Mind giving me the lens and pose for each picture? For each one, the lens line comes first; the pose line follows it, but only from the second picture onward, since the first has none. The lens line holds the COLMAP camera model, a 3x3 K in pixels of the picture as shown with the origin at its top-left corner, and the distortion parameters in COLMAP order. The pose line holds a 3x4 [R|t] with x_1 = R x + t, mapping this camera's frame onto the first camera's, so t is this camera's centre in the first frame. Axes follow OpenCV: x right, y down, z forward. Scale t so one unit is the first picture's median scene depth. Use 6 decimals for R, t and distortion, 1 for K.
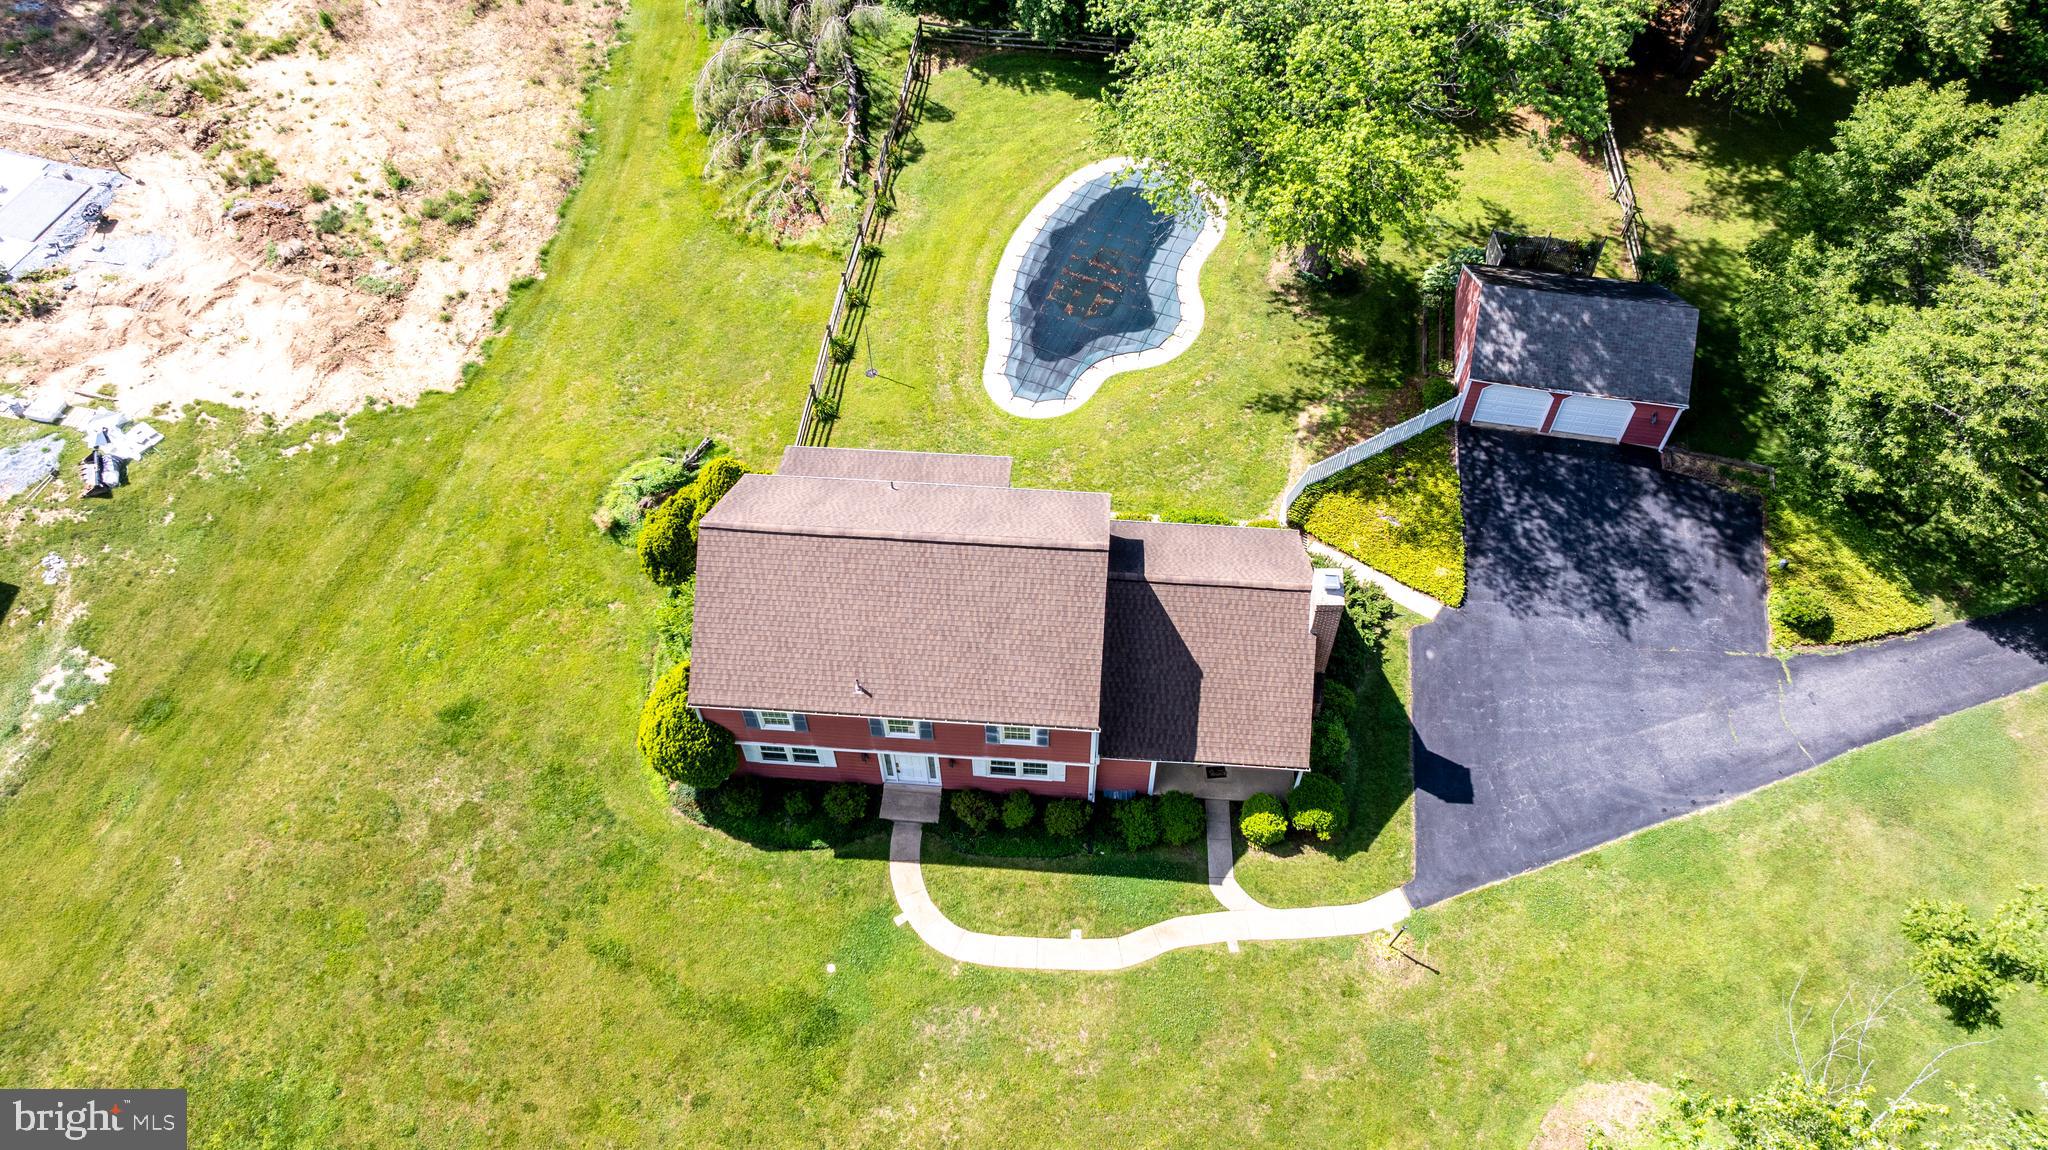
lens RADIAL K [[1497.5, 0, 1015.0], [0, 1497.5, 567.8], [0, 0, 1]] dist [-0.010091, -0.008846]
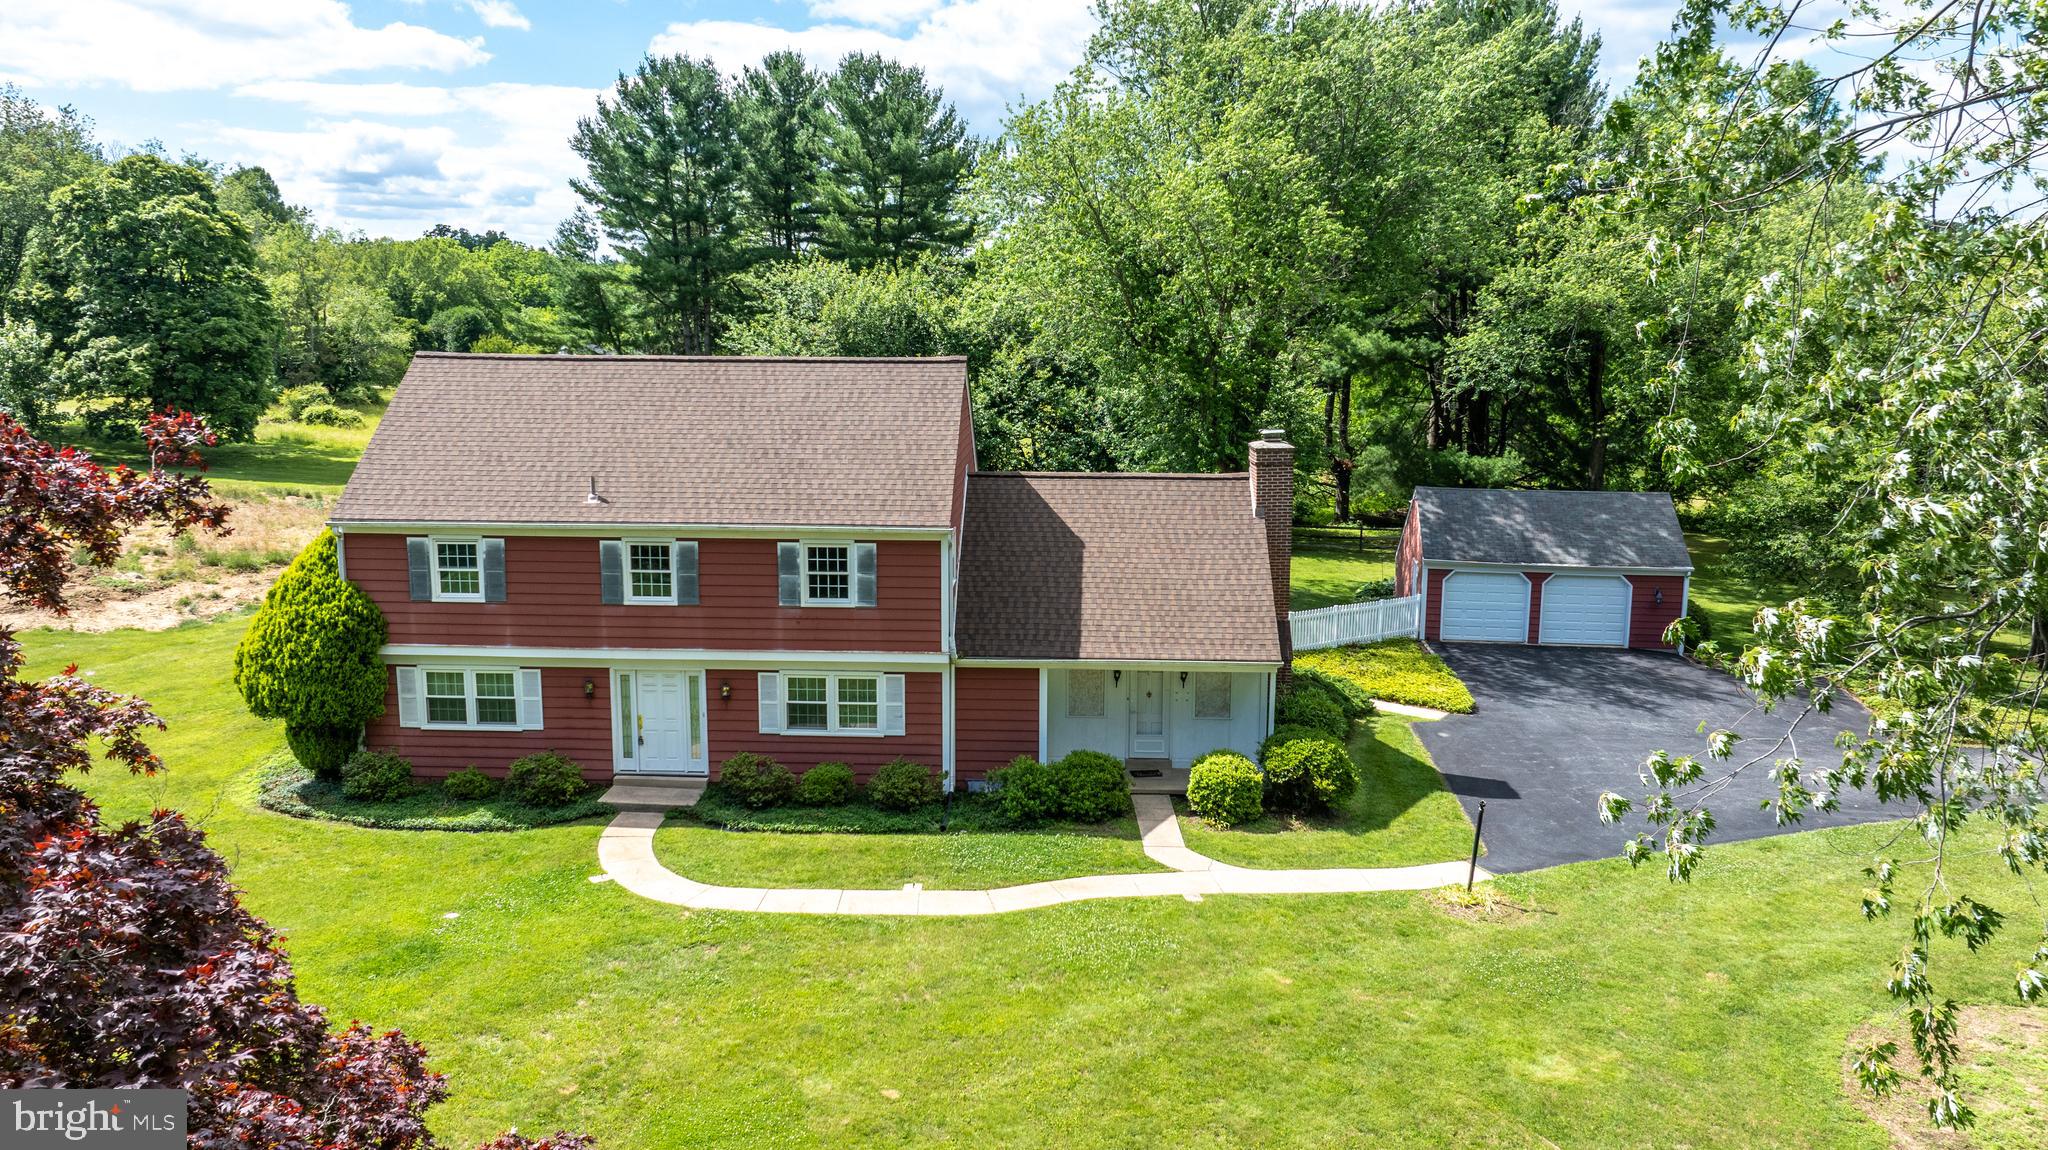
lens RADIAL K [[1497.5, 0, 1022.7], [0, 1497.5, 563.7], [0, 0, 1]] dist [-0.010091, -0.008846]
pose [[0.998946, 0.012345, 0.044210, 0.053581], [0.021798, 0.720038, -0.693592, 0.524672], [-0.040396, 0.693825, 0.719010, 0.491250]]
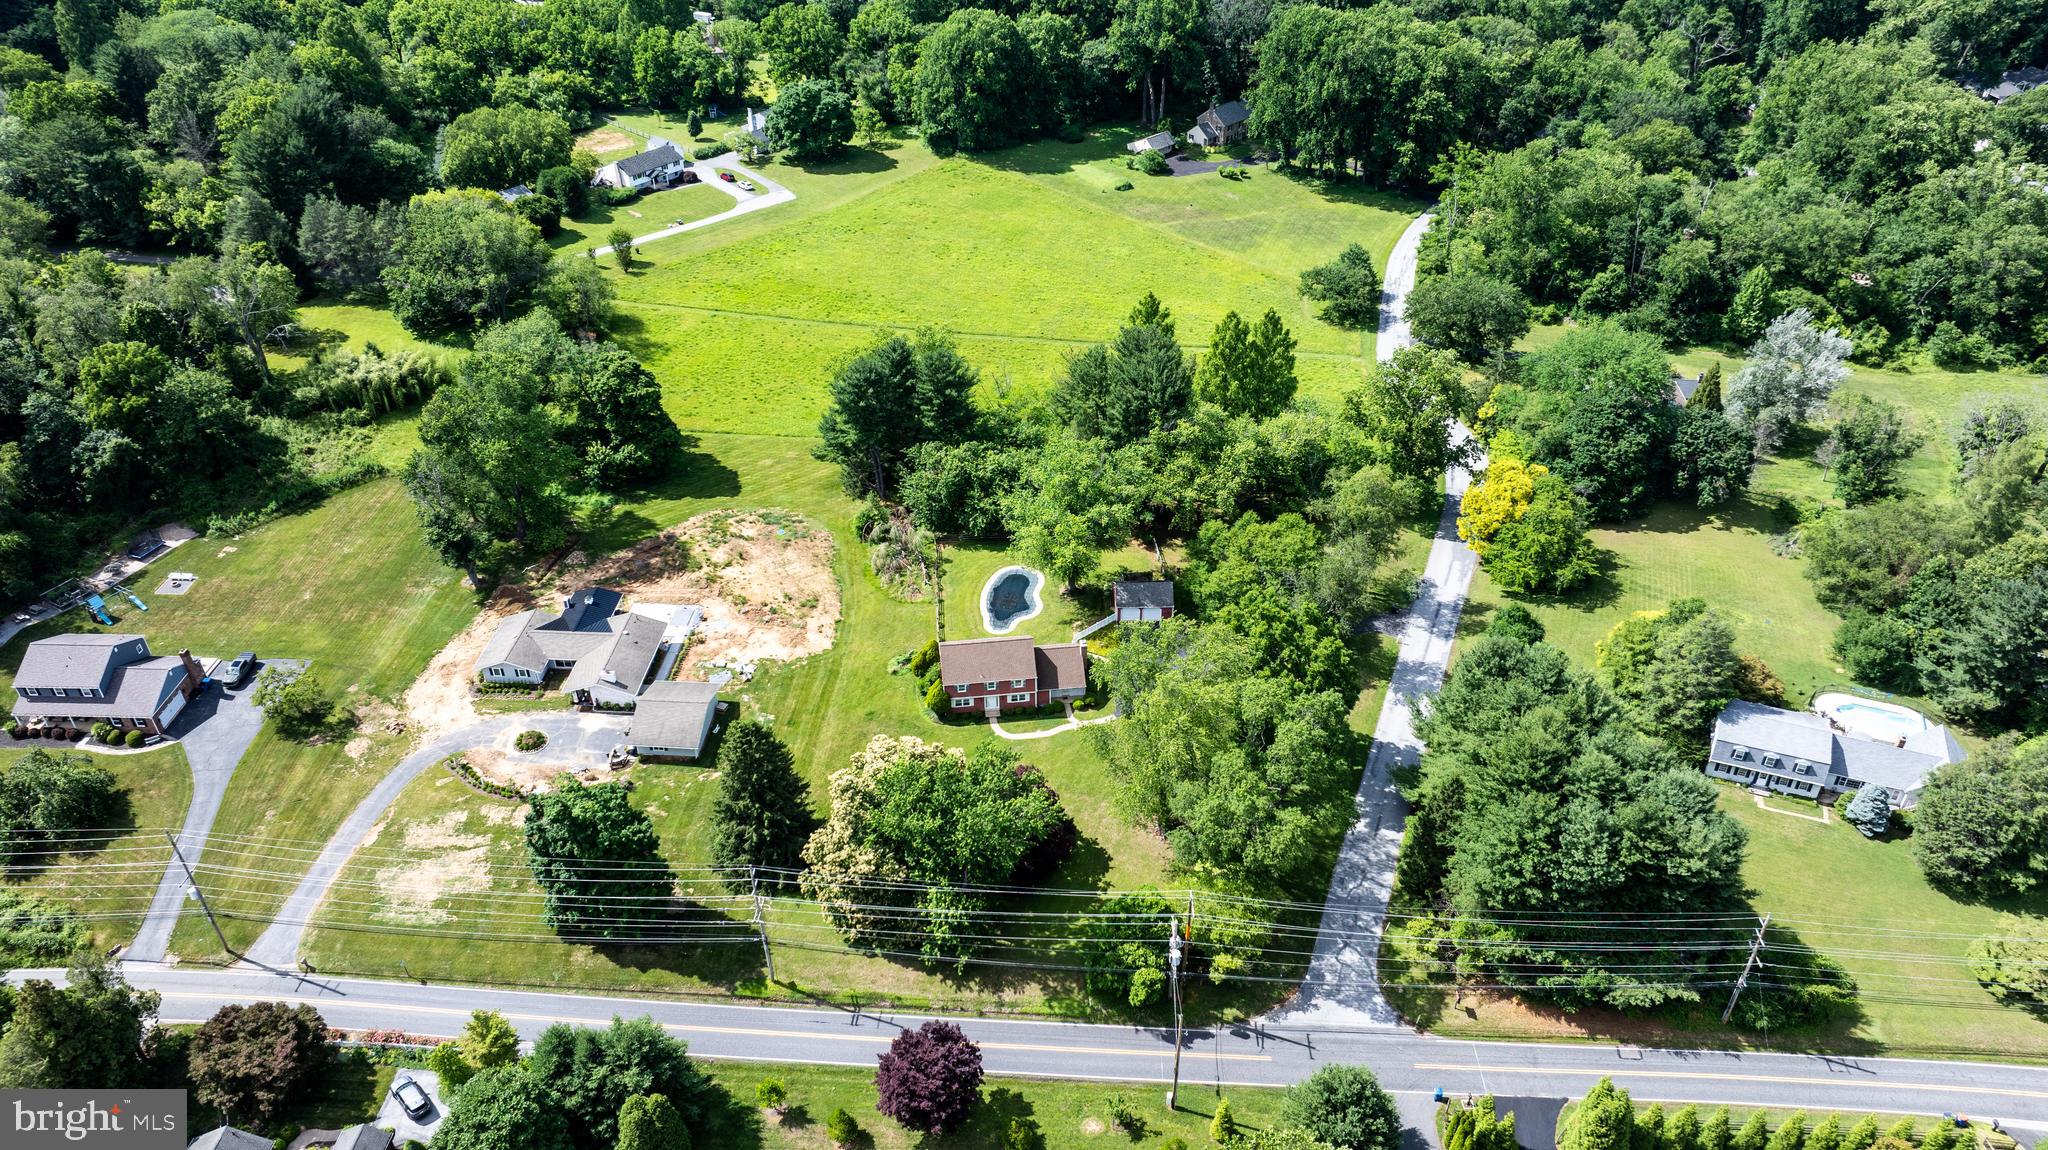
lens RADIAL K [[1497.5, 0, 1024.3], [0, 1497.5, 573.1], [0, 0, 1]] dist [-0.010091, -0.008846]
pose [[0.982820, -0.112871, 0.146028, -0.539870], [0.152535, 0.942187, -0.298356, 1.033485], [-0.103910, 0.315505, 0.943217, -2.985075]]
